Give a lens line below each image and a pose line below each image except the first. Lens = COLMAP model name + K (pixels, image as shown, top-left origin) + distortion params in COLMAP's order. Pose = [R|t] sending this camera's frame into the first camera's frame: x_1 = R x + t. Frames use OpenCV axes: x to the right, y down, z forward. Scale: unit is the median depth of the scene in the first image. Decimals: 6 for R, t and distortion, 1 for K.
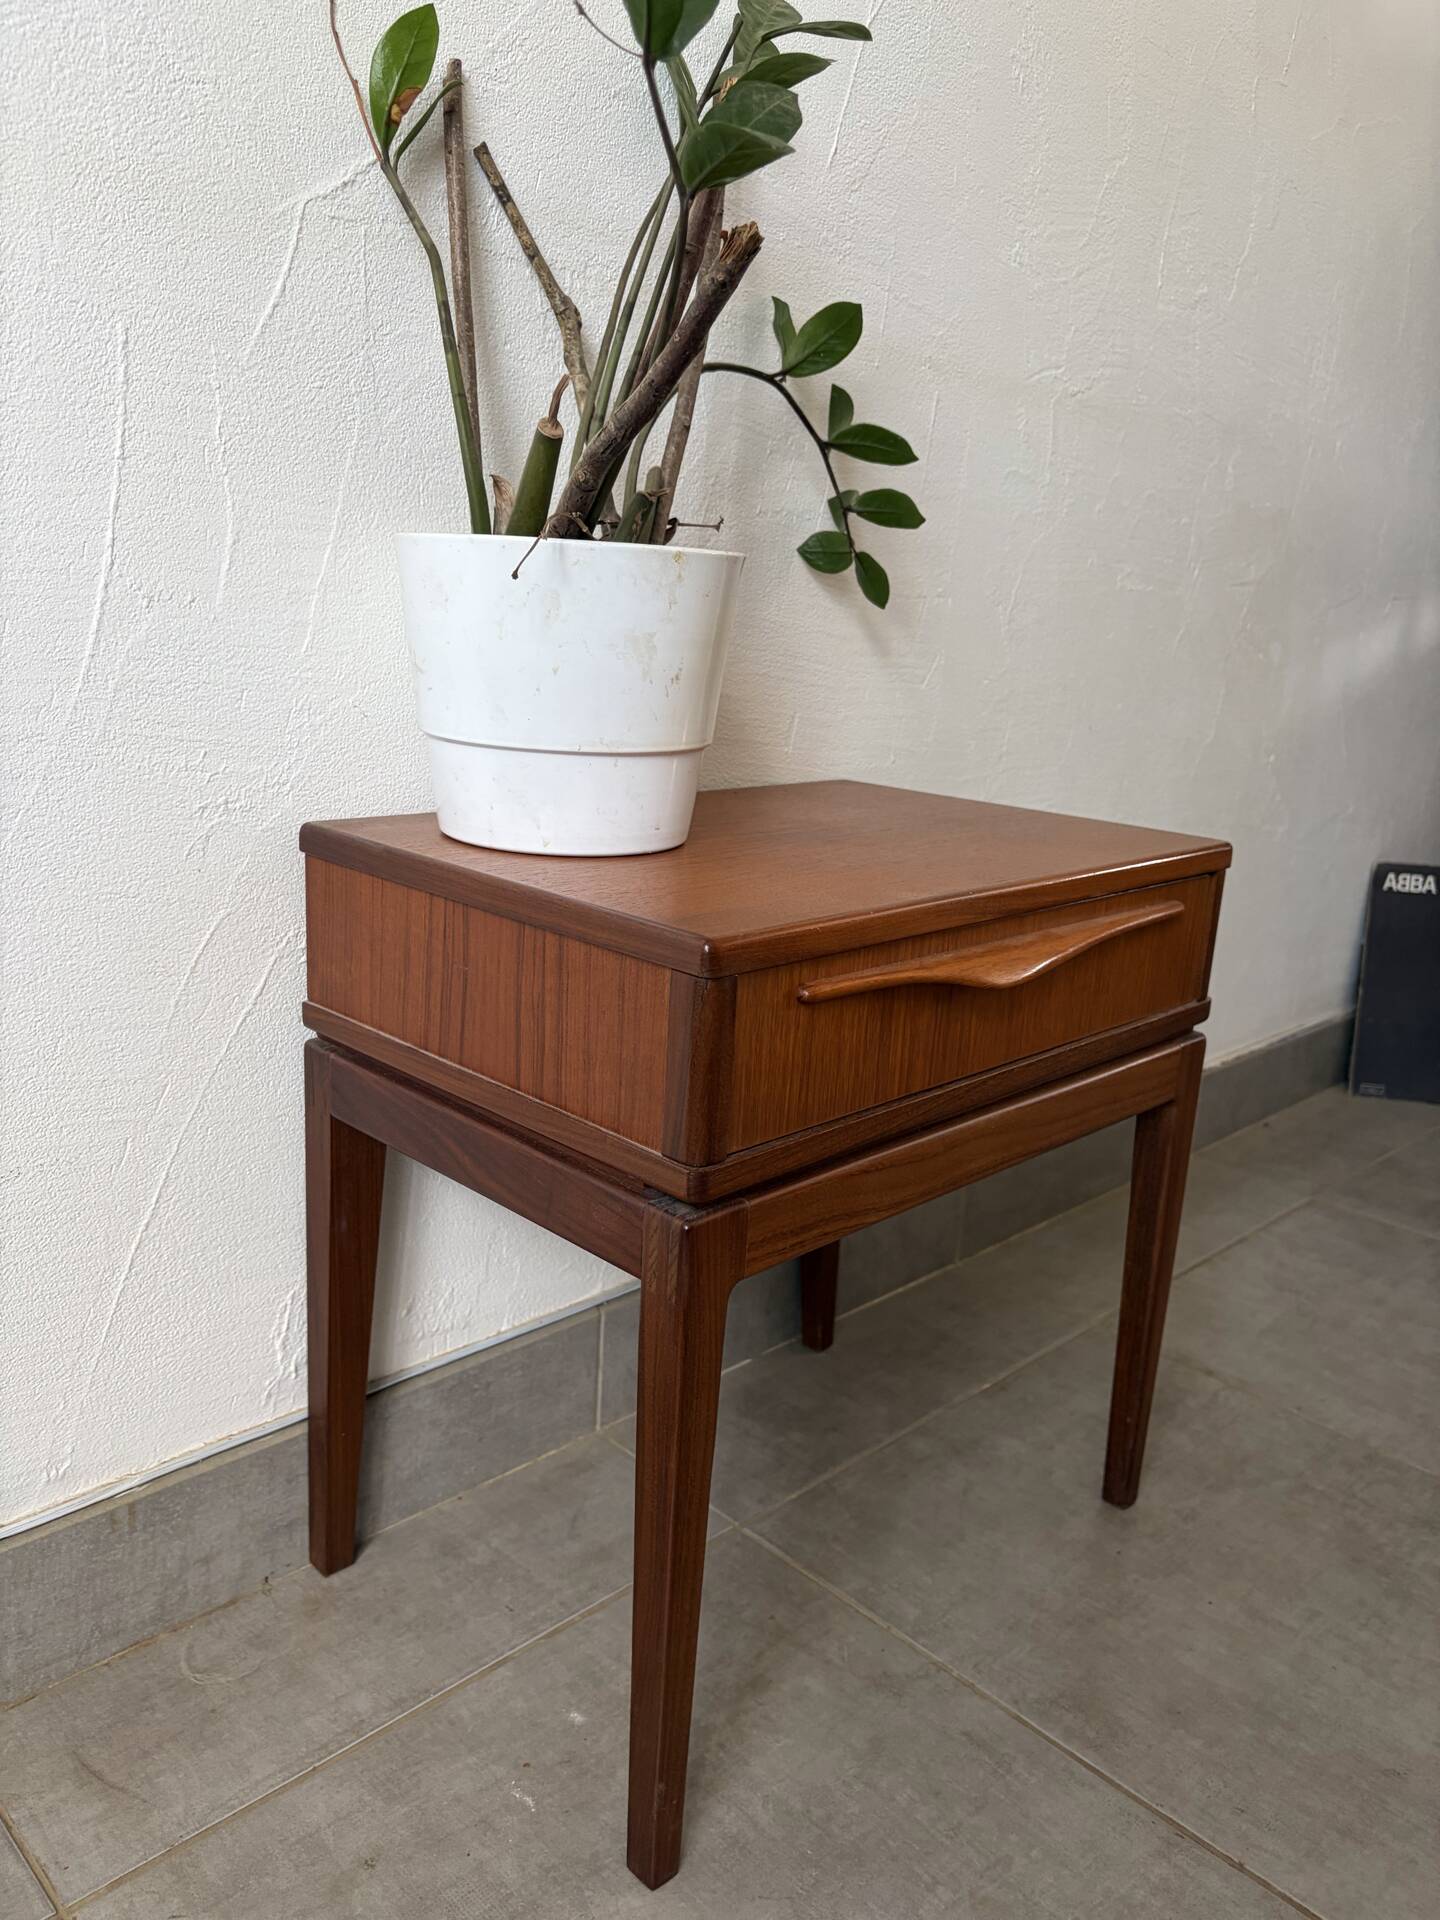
lens RADIAL K [[1464.4, 0, 712.9], [0, 1464.4, 970.3], [0, 0, 1]] dist [0.055785, -0.072675]
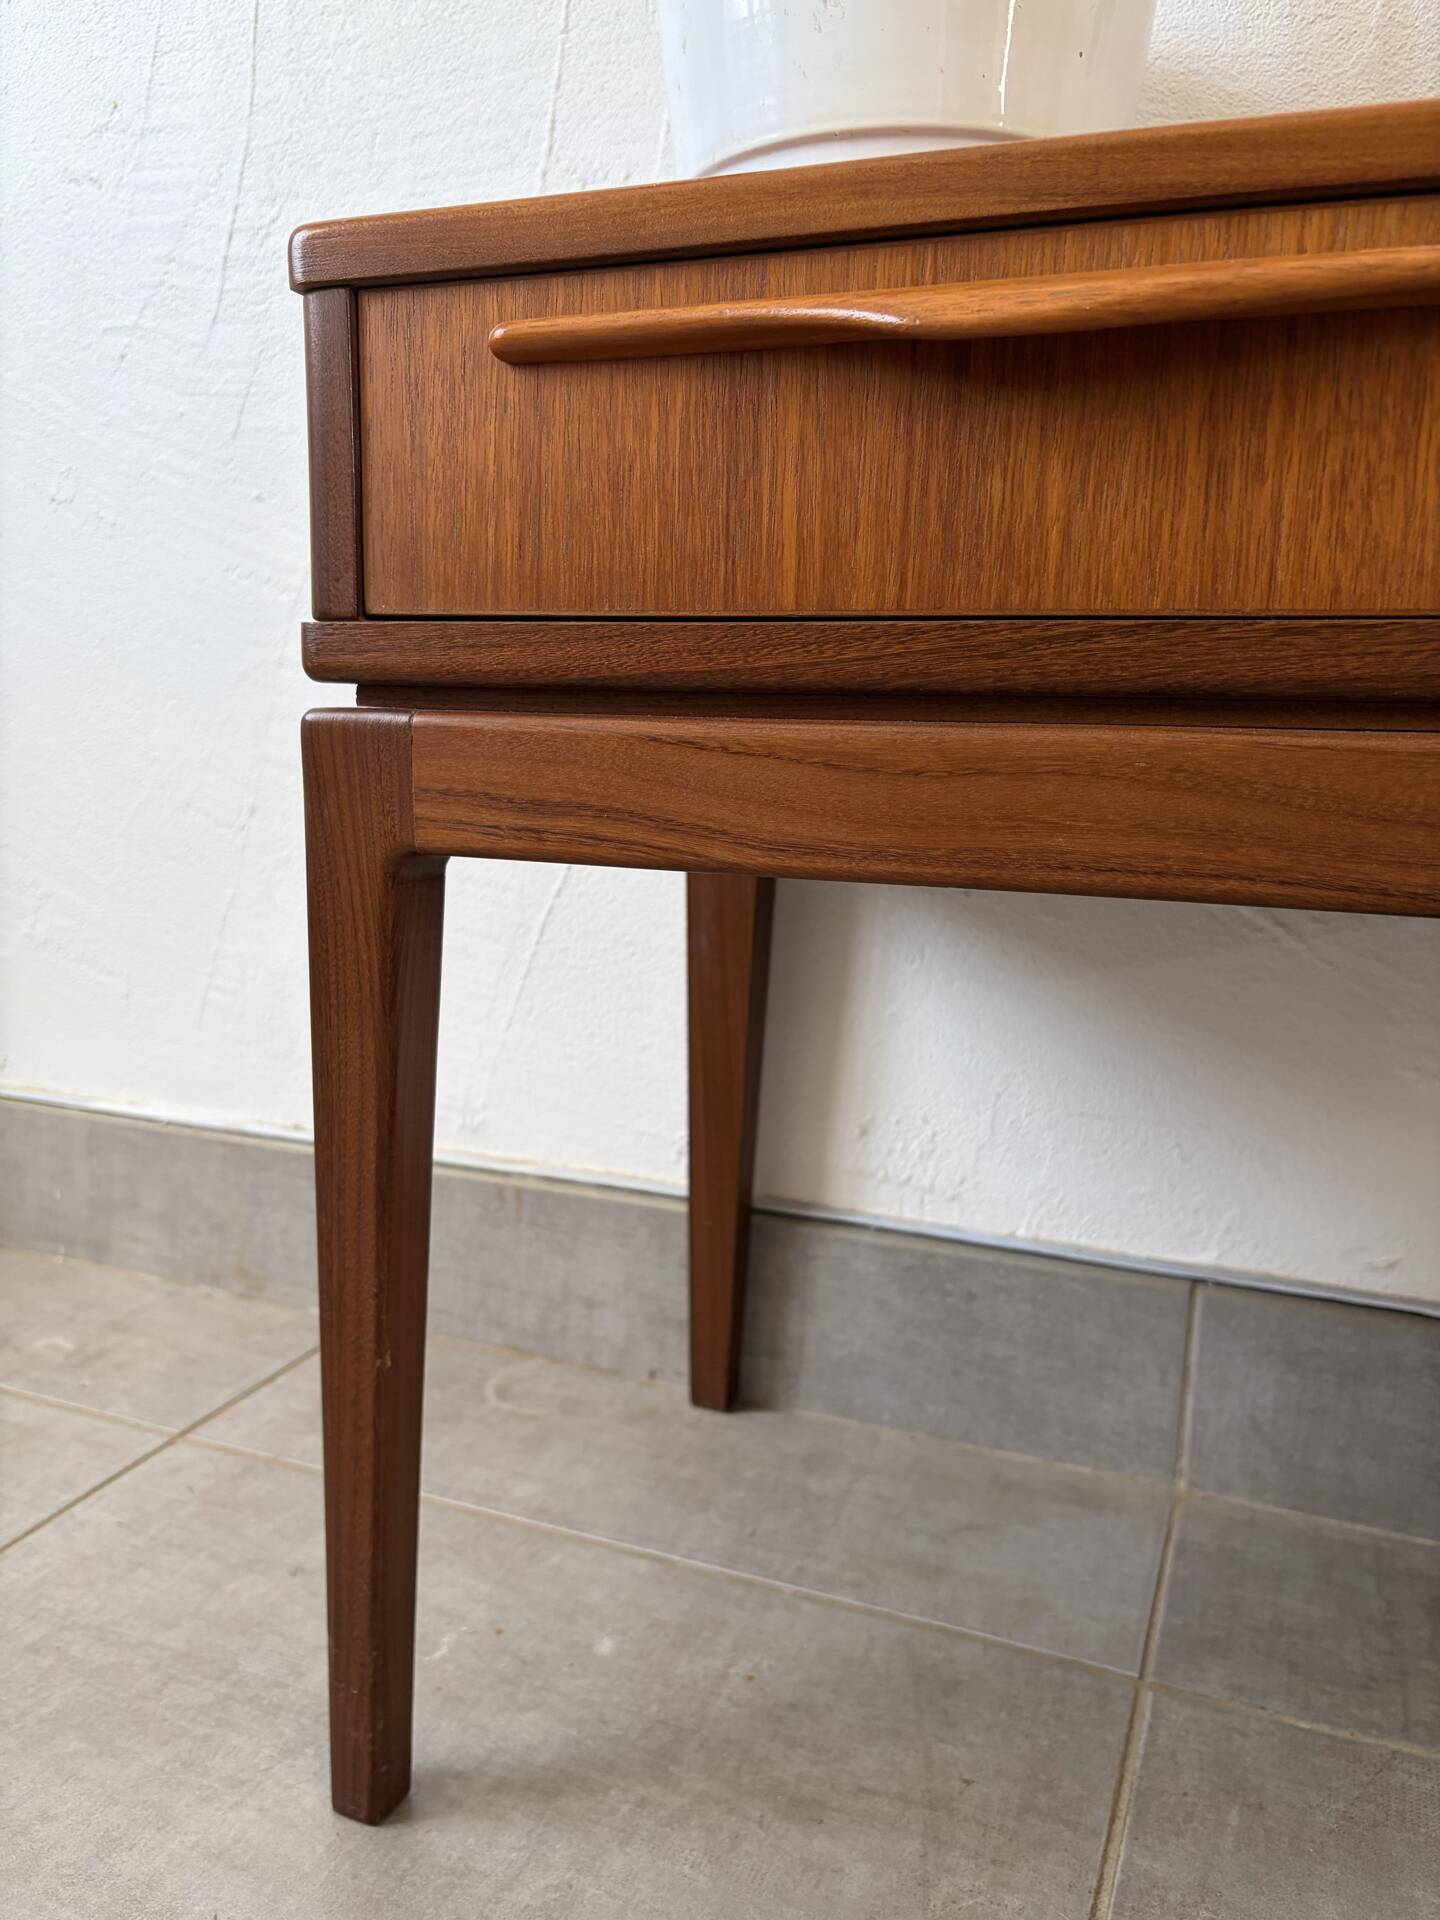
lens RADIAL K [[1478.7, 0, 712.5], [0, 1478.7, 977.8], [0, 0, 1]] dist [0.034084, -0.049447]
pose [[0.395389, 0.120919, -0.910520, 0.521199], [-0.230065, 0.972735, 0.029277, 0.177266], [0.889234, 0.197903, 0.412428, 0.712313]]
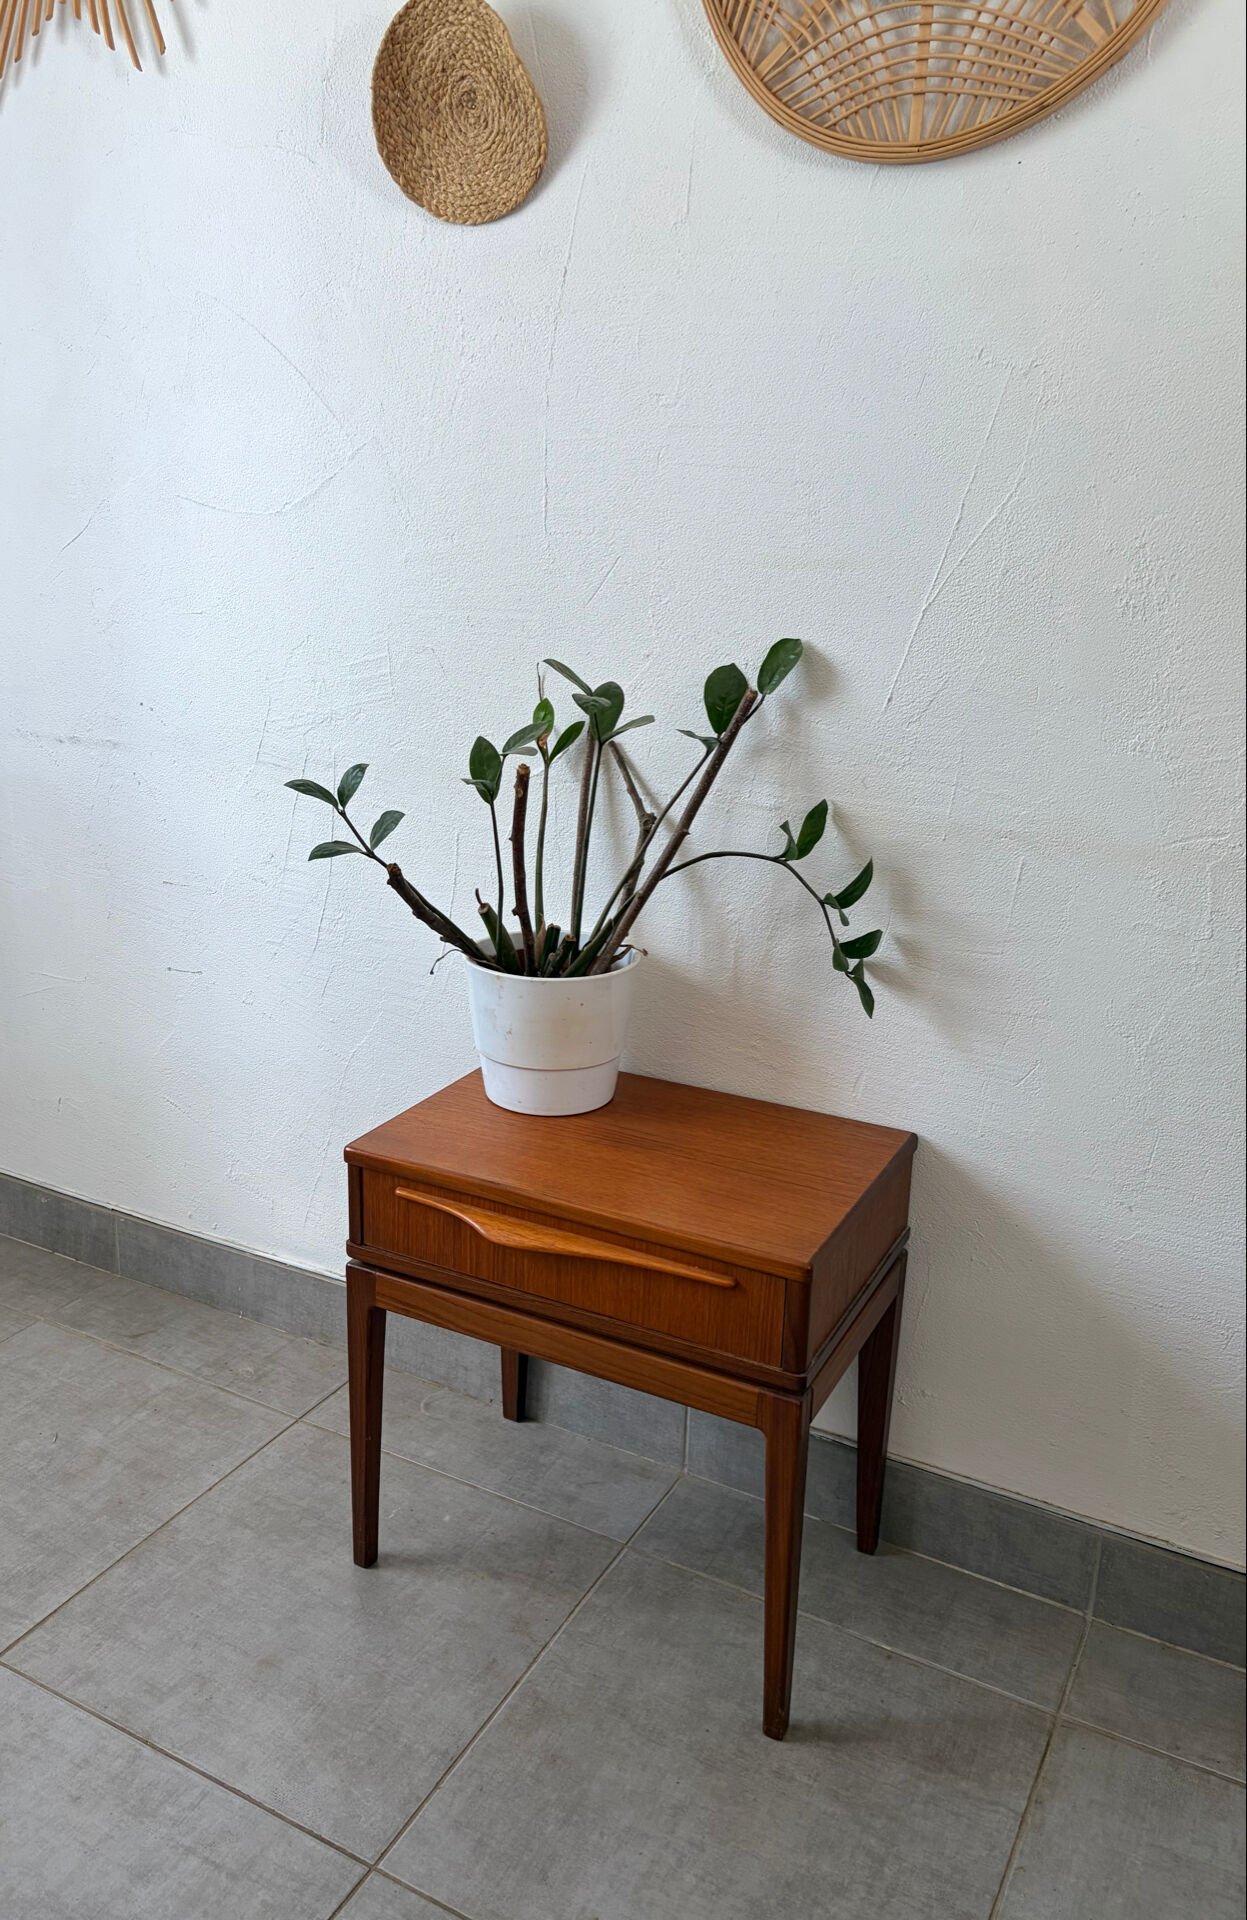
lens RADIAL K [[1477.0, 0, 564.7], [0, 1477.0, 952.2], [0, 0, 1]] dist [0.026156, 0.002482]
pose [[0.271428, 0.219055, -0.937199, 1.670245], [-0.243824, 0.957640, 0.153217, -0.570785], [0.931062, 0.186924, 0.313341, 0.390107]]
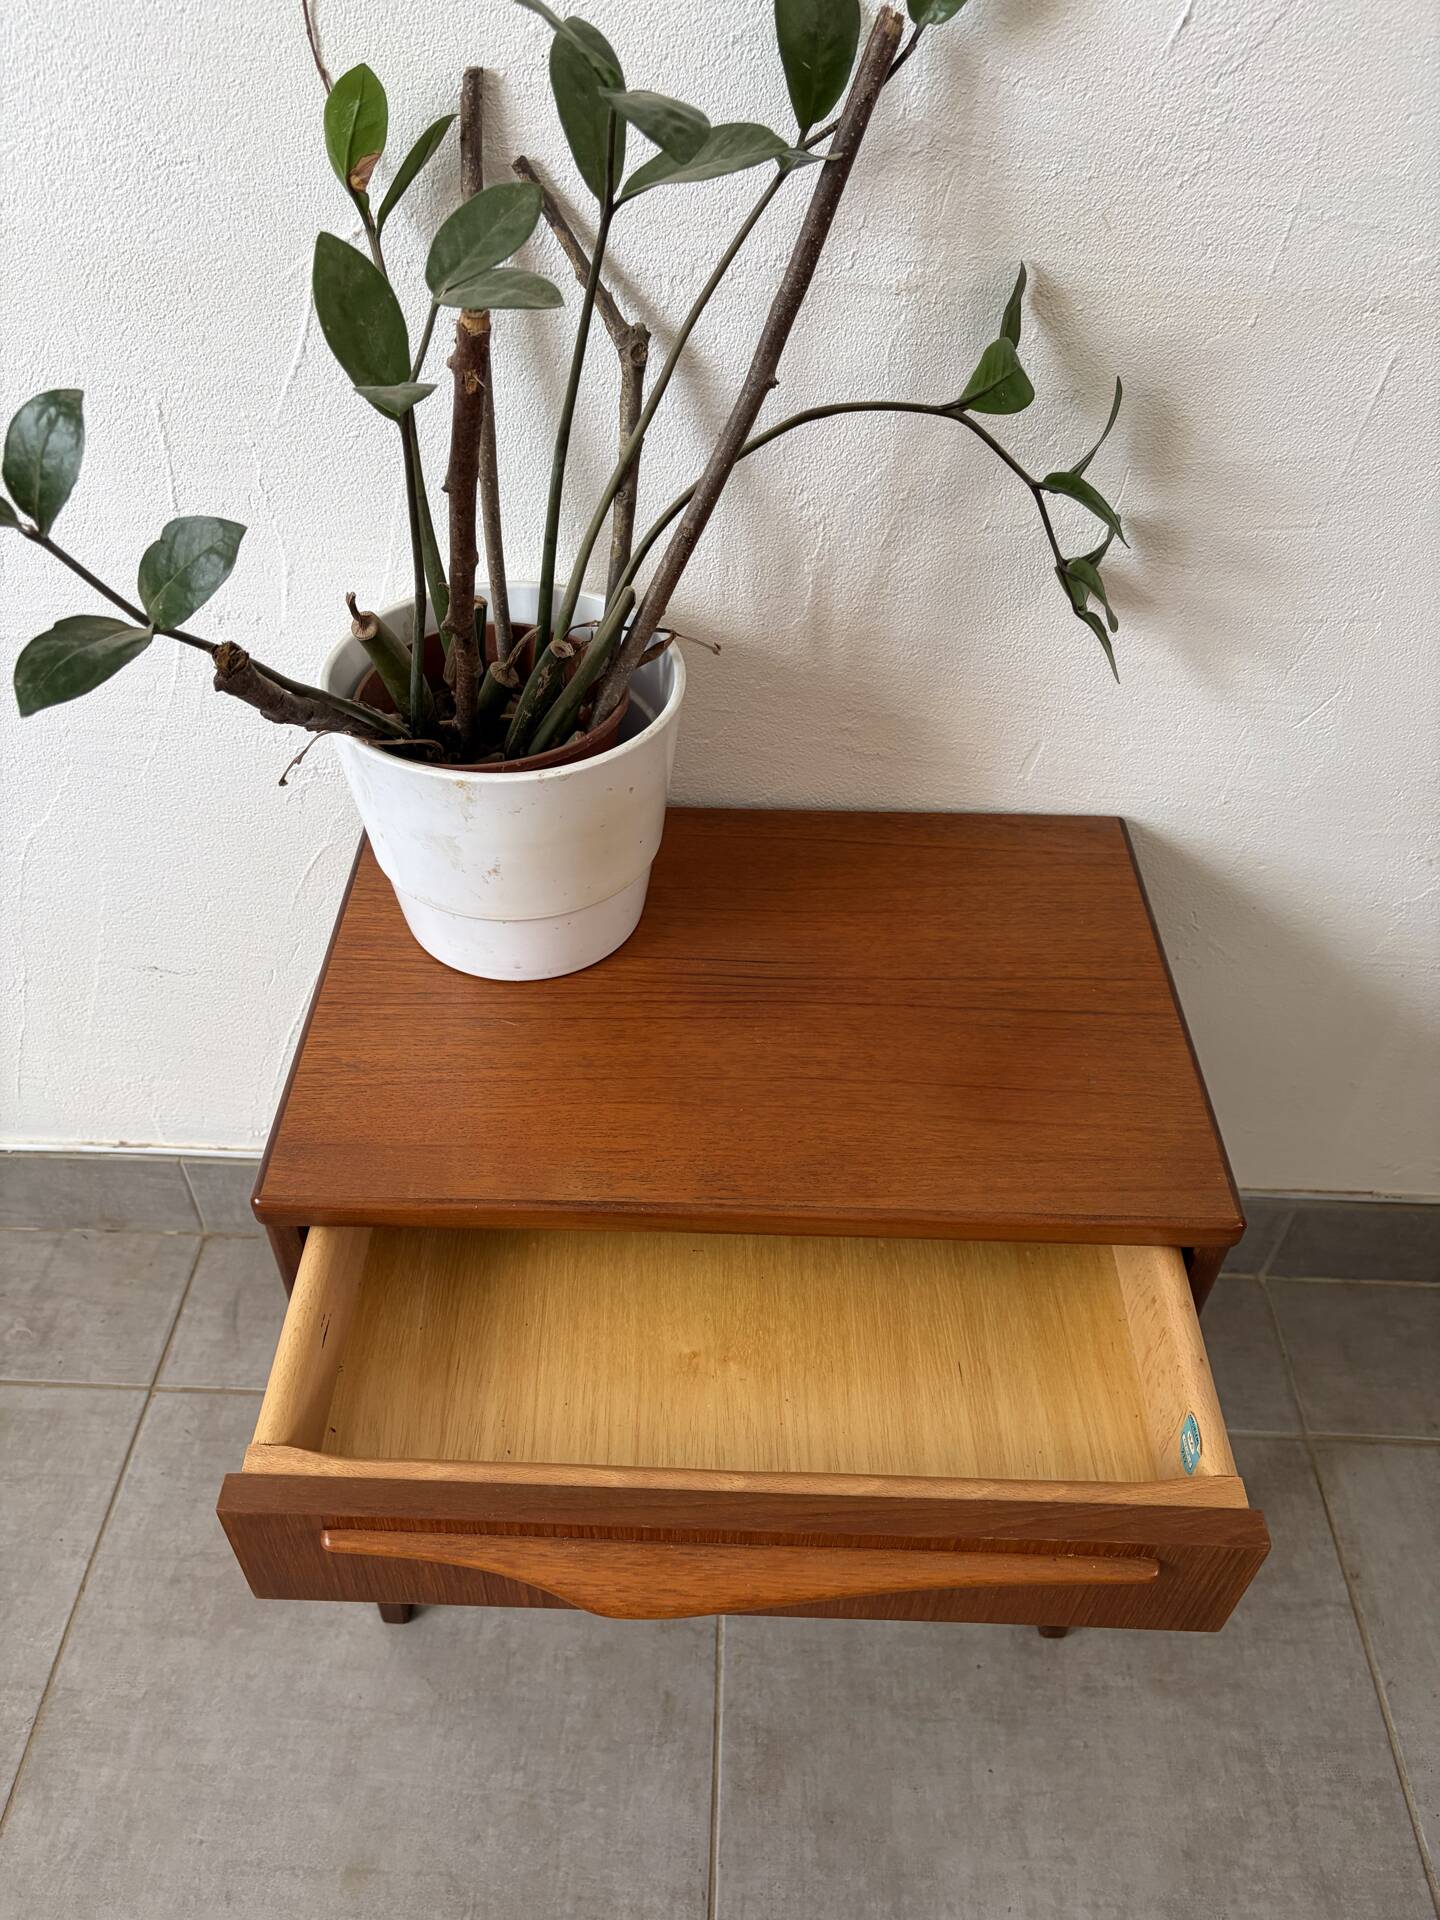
lens RADIAL K [[1460.9, 0, 714.6], [0, 1460.9, 979.6], [0, 0, 1]] dist [0.043374, -0.053414]
pose [[0.688340, 0.470313, -0.552262, 0.597665], [-0.165542, 0.843092, 0.511655, -0.606950], [0.706246, -0.260770, 0.658191, 0.400824]]
